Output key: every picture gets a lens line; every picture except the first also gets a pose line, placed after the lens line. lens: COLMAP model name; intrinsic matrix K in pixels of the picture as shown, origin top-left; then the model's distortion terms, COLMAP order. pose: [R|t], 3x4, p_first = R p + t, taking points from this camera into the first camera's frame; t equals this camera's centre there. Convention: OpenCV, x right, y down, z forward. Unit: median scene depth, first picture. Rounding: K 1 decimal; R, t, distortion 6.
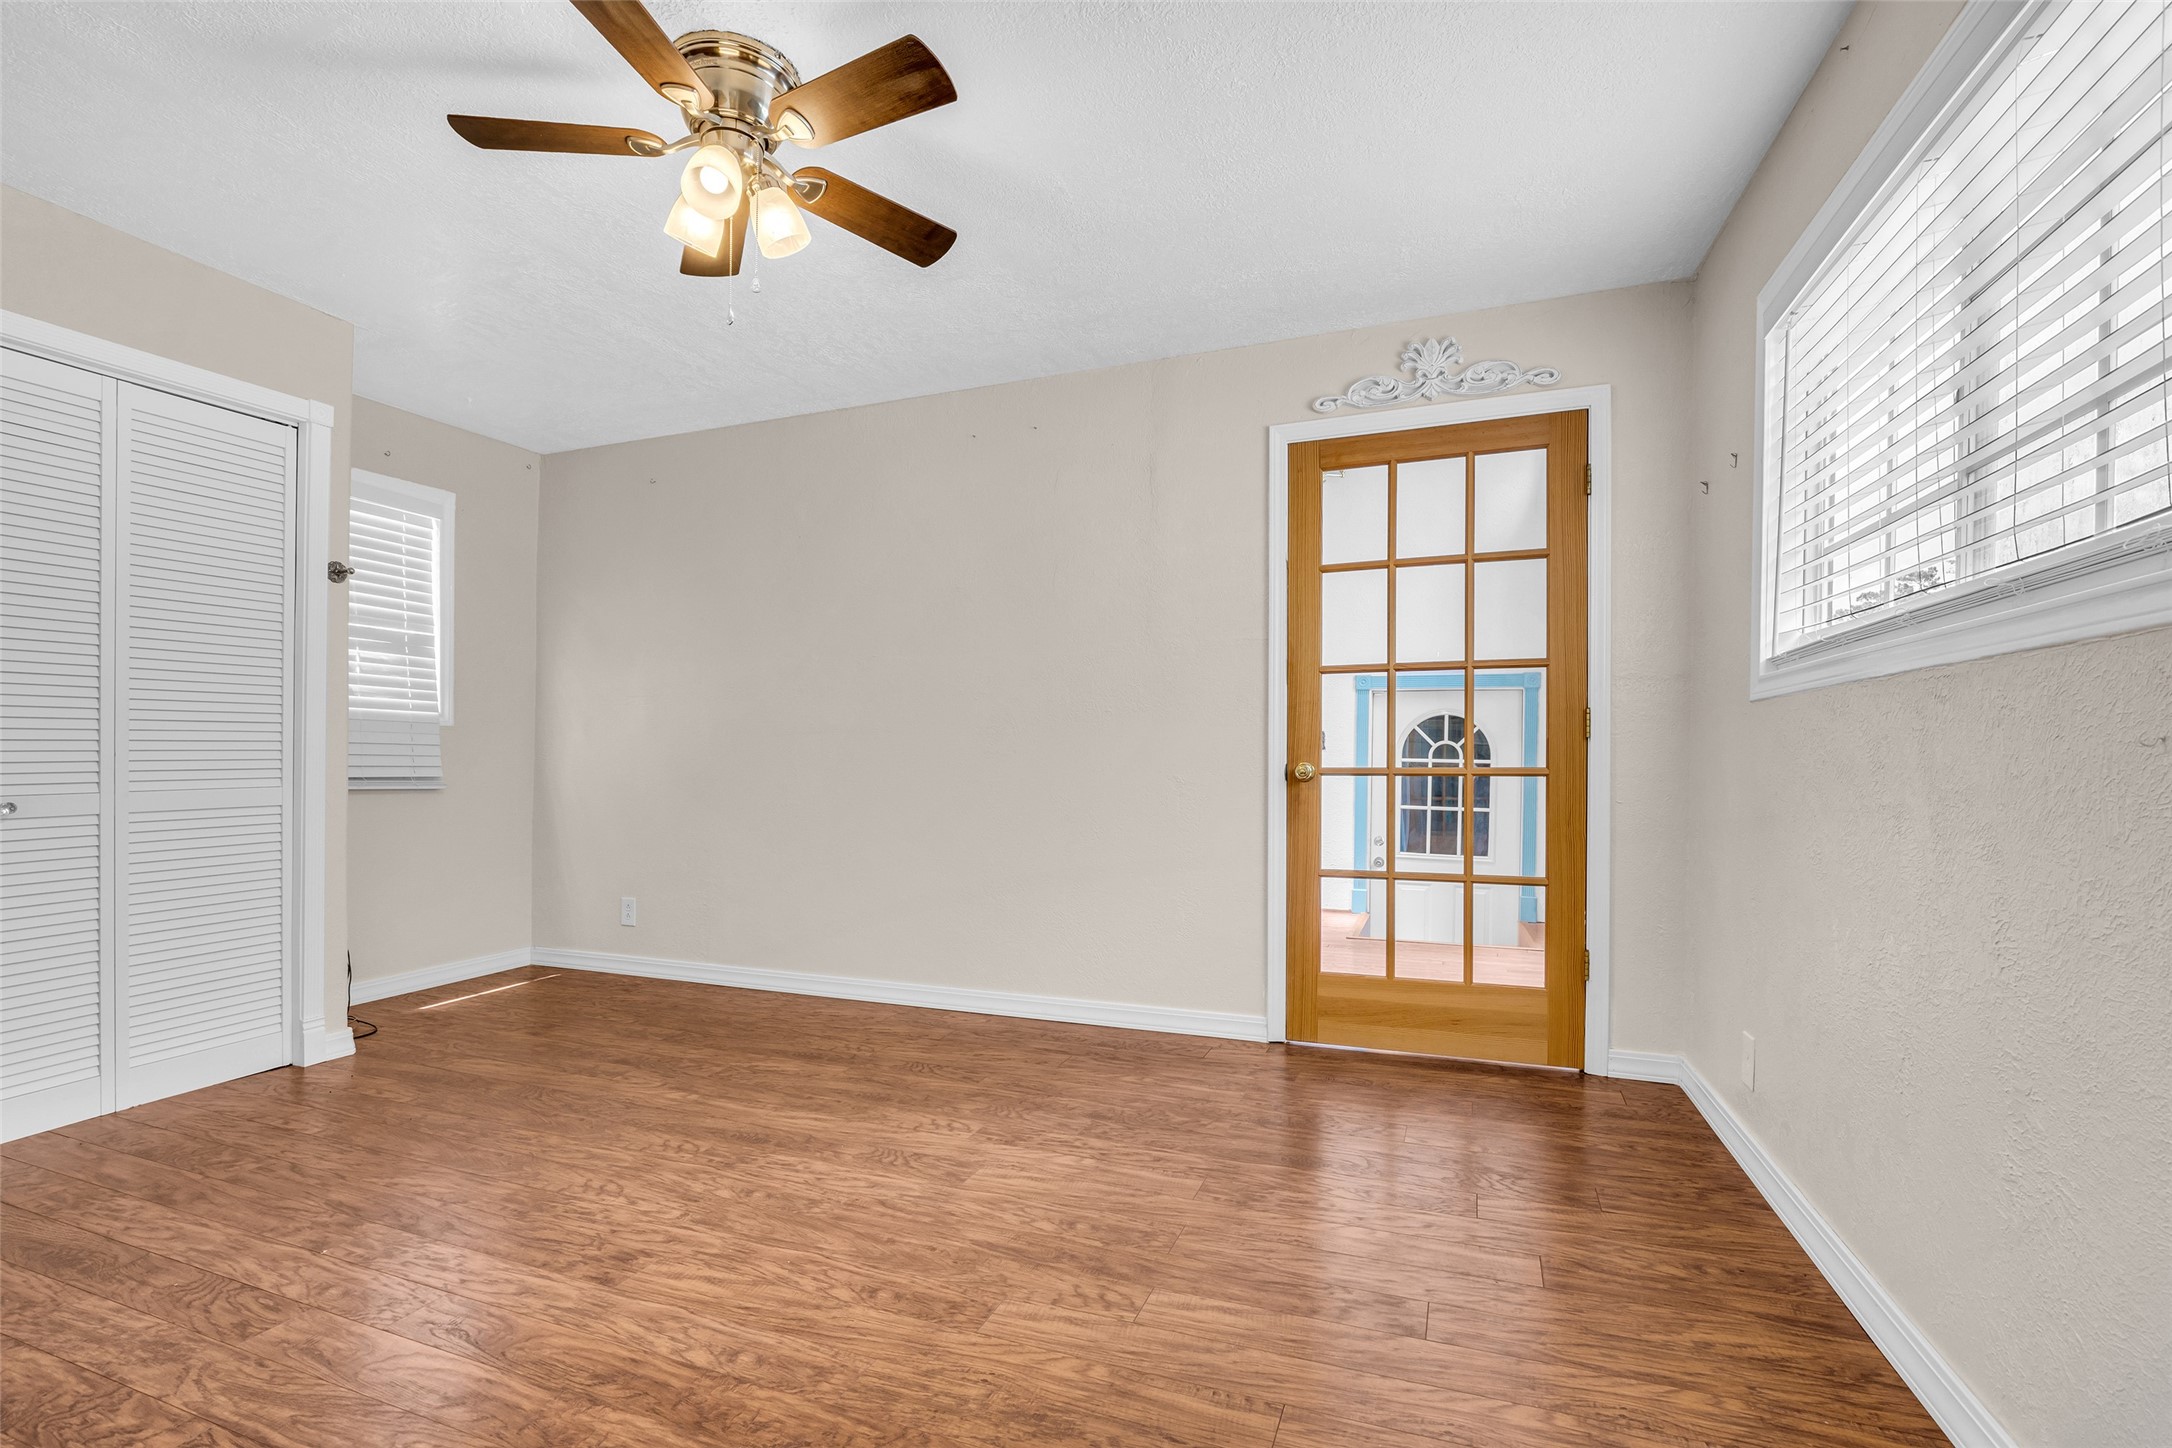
lens RADIAL K [[997.8, 0, 1079.1], [0, 997.8, 735.1], [0, 0, 1]] dist [-0.011601, 0.000222]
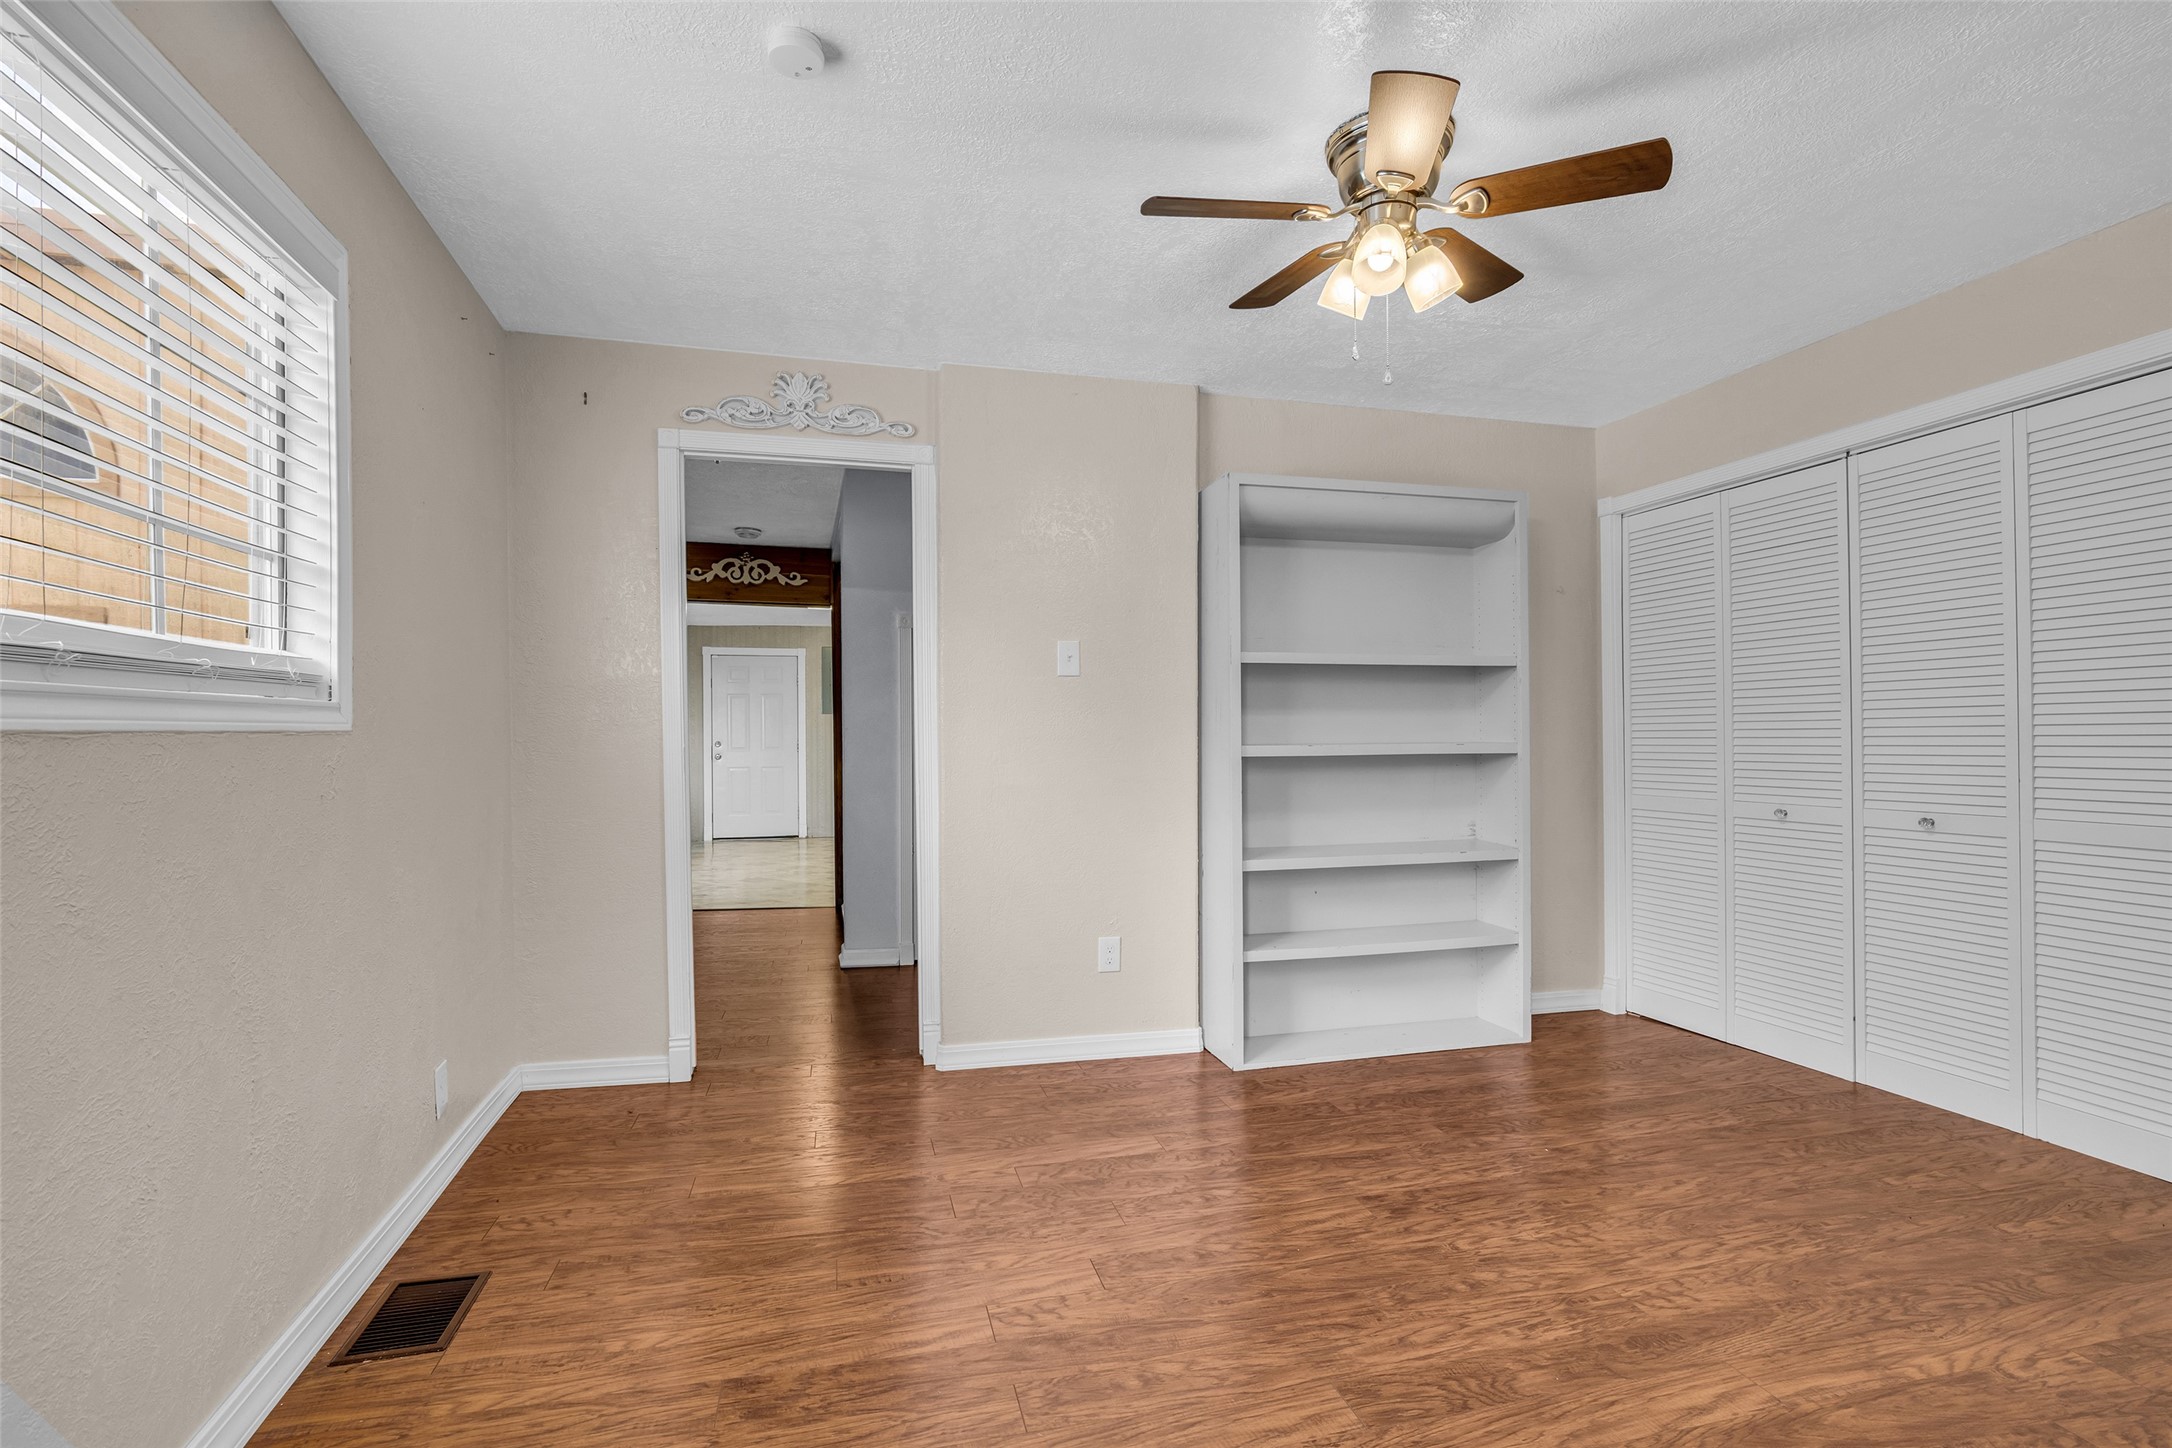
lens RADIAL K [[1001.4, 0, 1081.5], [0, 1001.4, 718.4], [0, 0, 1]] dist [-0.011818, 0.000476]
pose [[-0.813770, -0.006905, -0.581145, 0.531483], [0.012374, 0.999497, -0.029204, -0.034513], [0.581055, -0.030956, -0.813276, 1.695084]]
